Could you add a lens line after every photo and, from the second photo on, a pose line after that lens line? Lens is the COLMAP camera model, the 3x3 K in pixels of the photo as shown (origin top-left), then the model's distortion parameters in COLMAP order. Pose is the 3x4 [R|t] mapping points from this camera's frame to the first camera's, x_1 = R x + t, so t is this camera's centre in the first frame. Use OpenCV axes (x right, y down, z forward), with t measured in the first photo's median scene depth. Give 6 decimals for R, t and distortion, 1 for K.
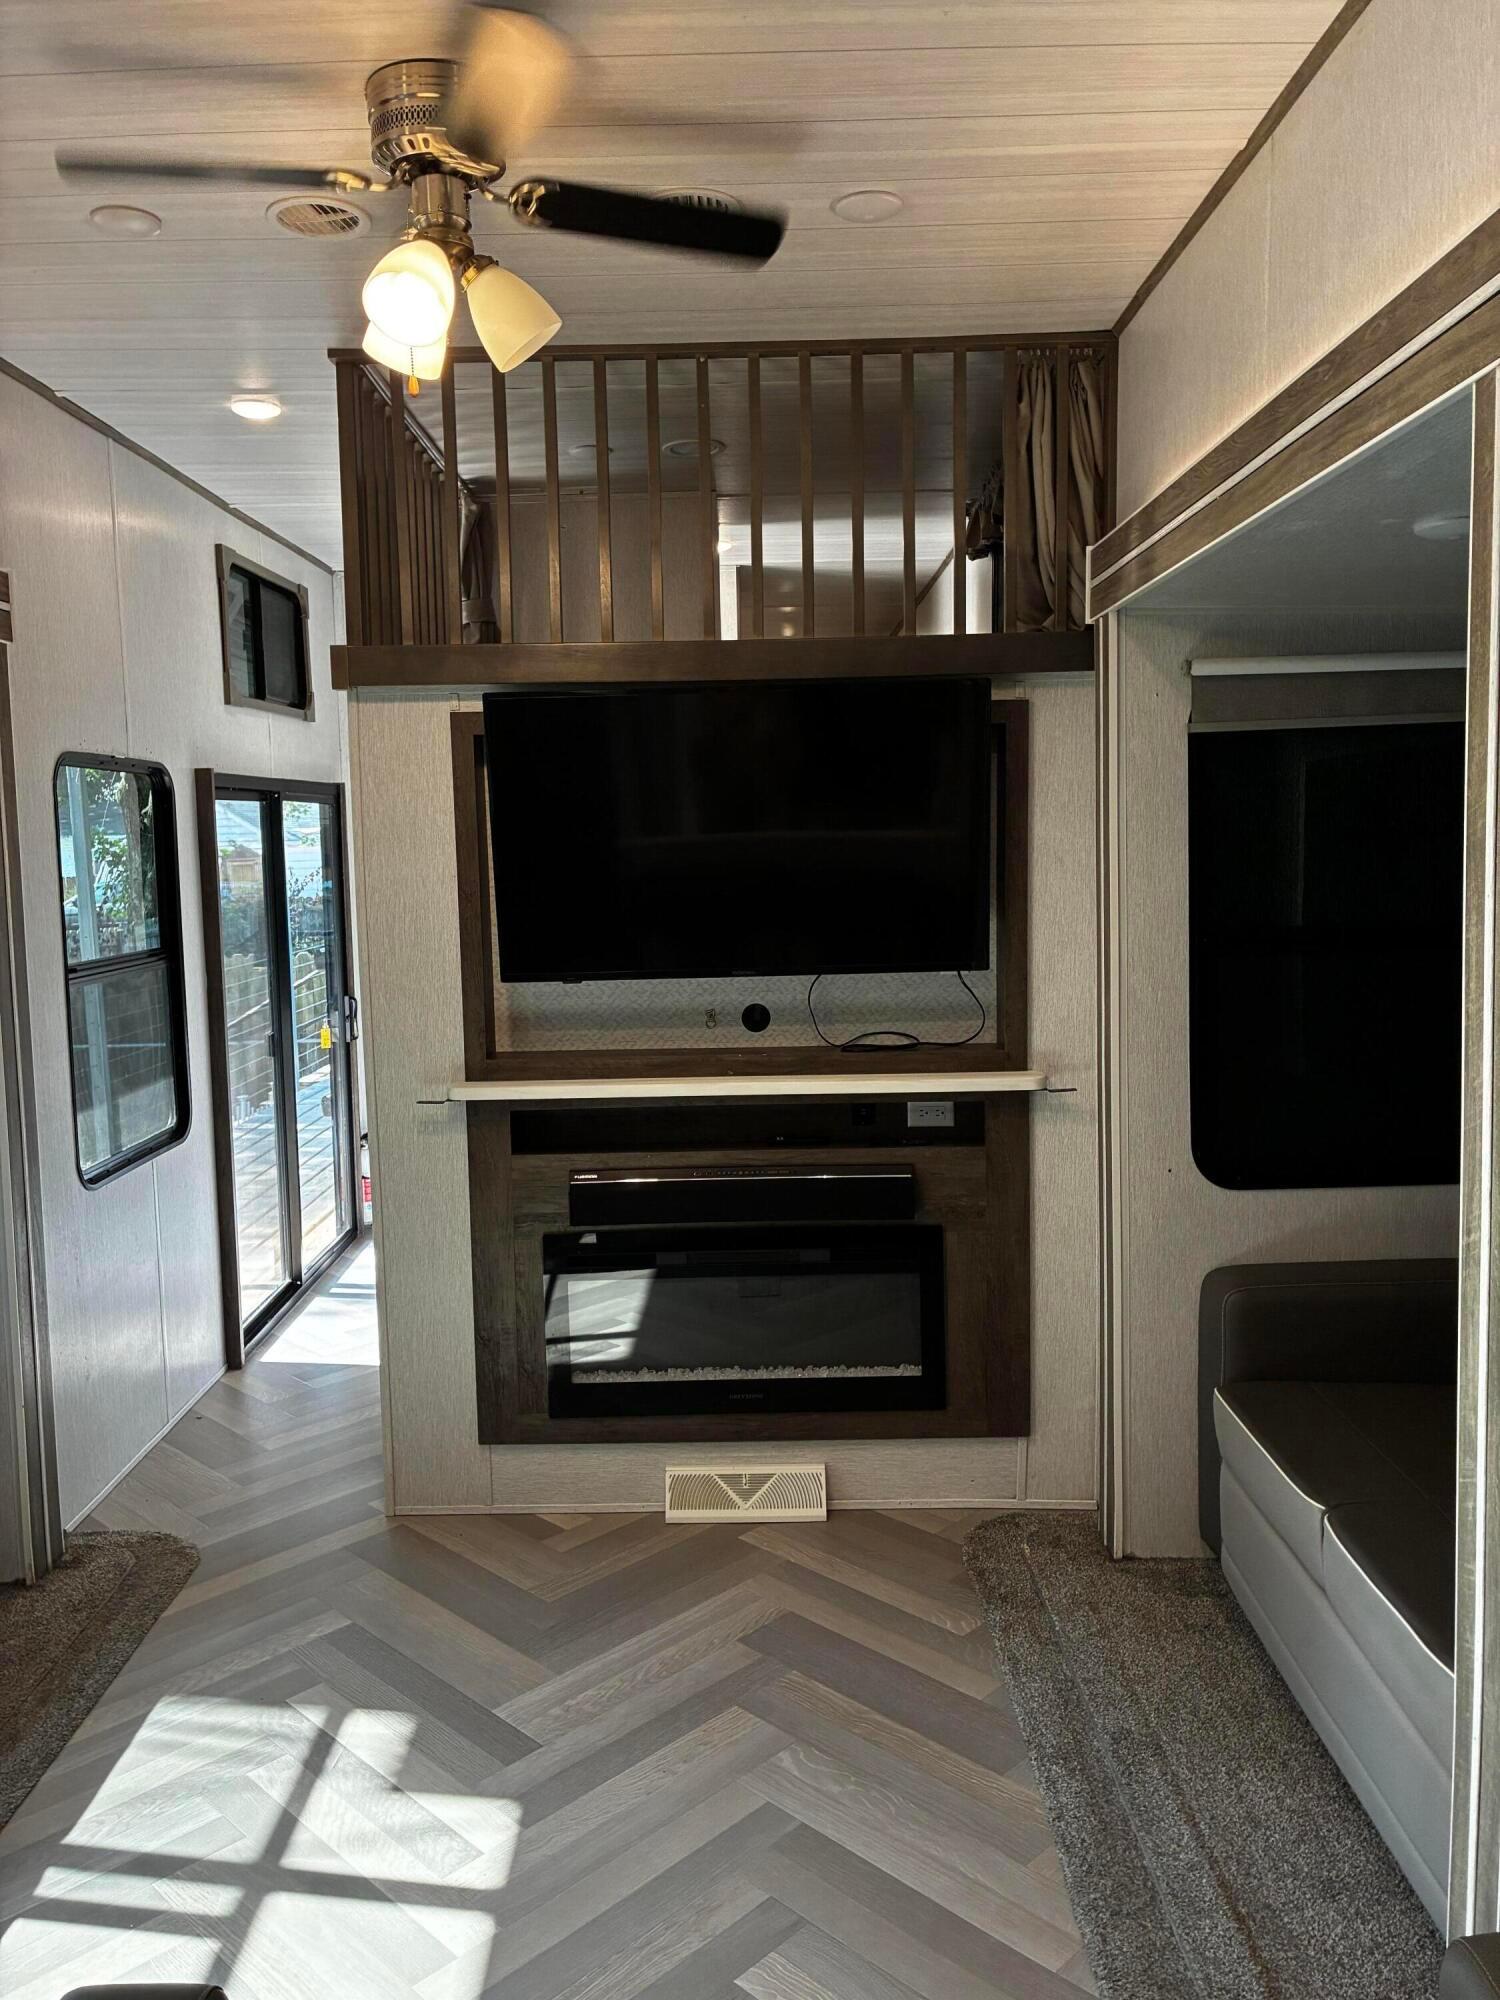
lens RADIAL K [[1524.2, 0, 742.1], [0, 1524.2, 997.4], [0, 0, 1]] dist [0.040159, -0.052381]
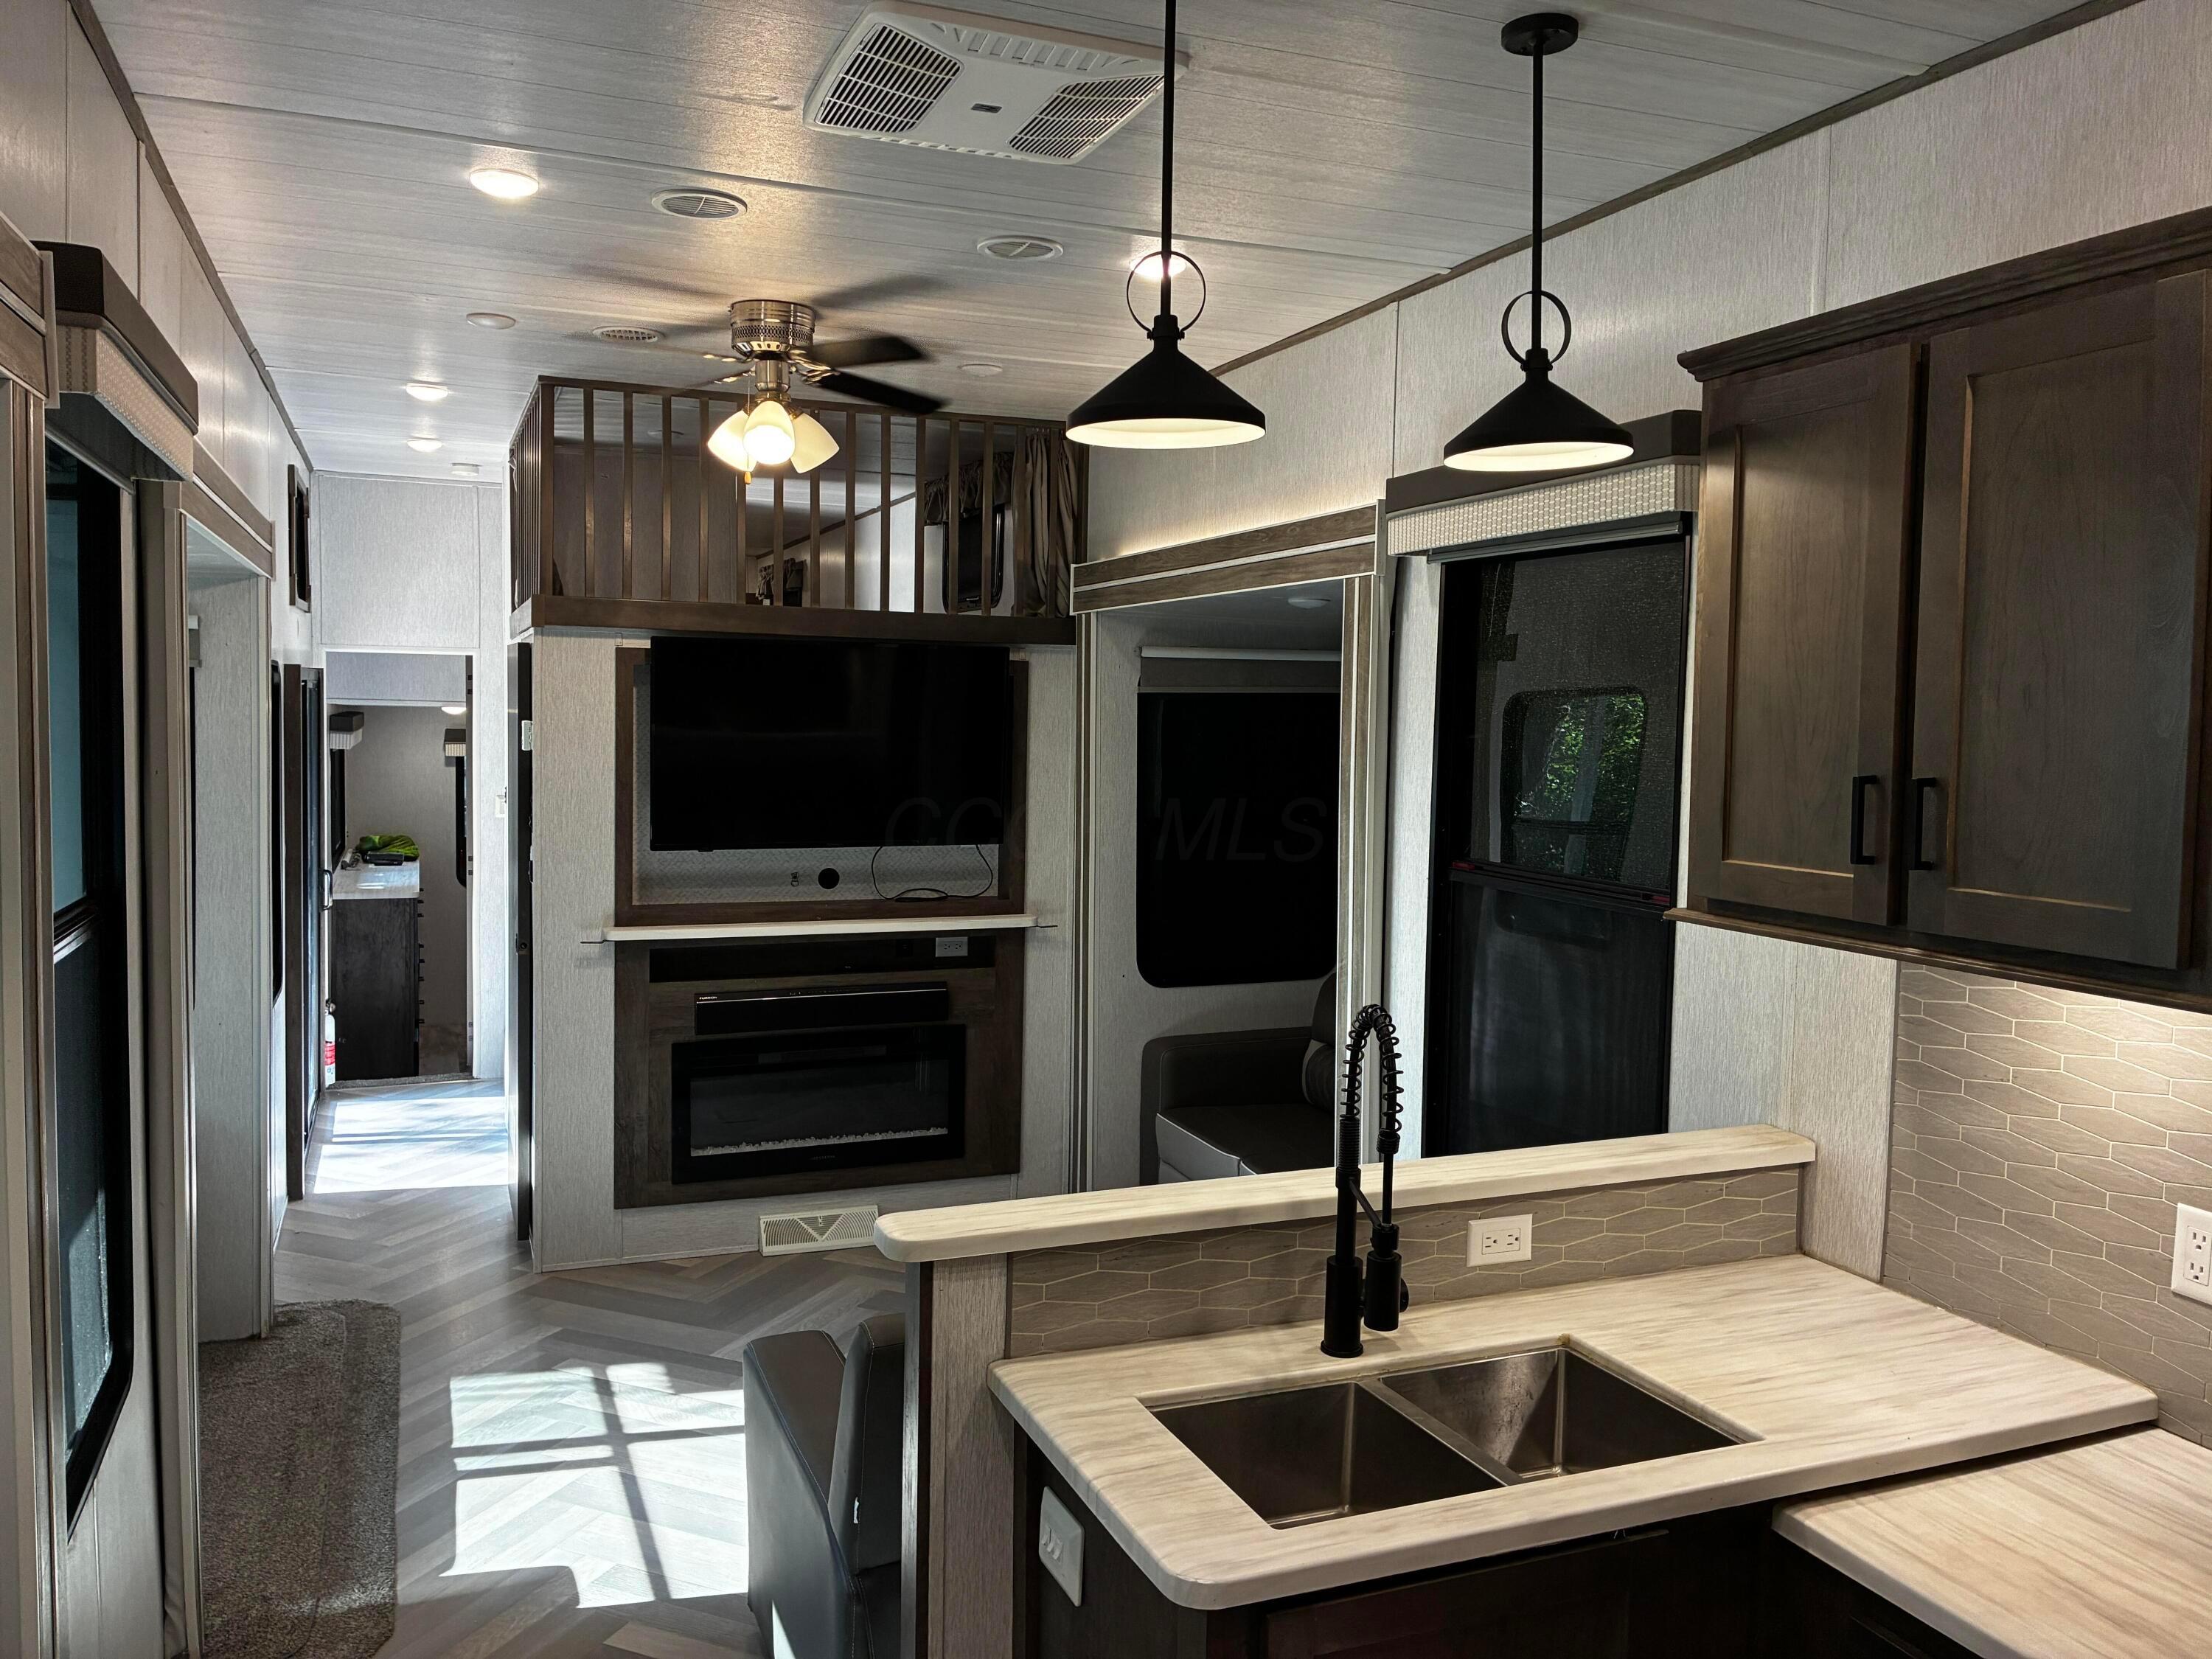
lens RADIAL K [[1685.8, 0, 1105.6], [0, 1685.8, 819.6], [0, 0, 1]] dist [0.040159, -0.052381]
pose [[0.925376, 0.012880, 0.378832, -0.343334], [0.003126, 0.999129, -0.041605, 0.025123], [-0.379038, 0.039685, 0.924530, -0.503366]]
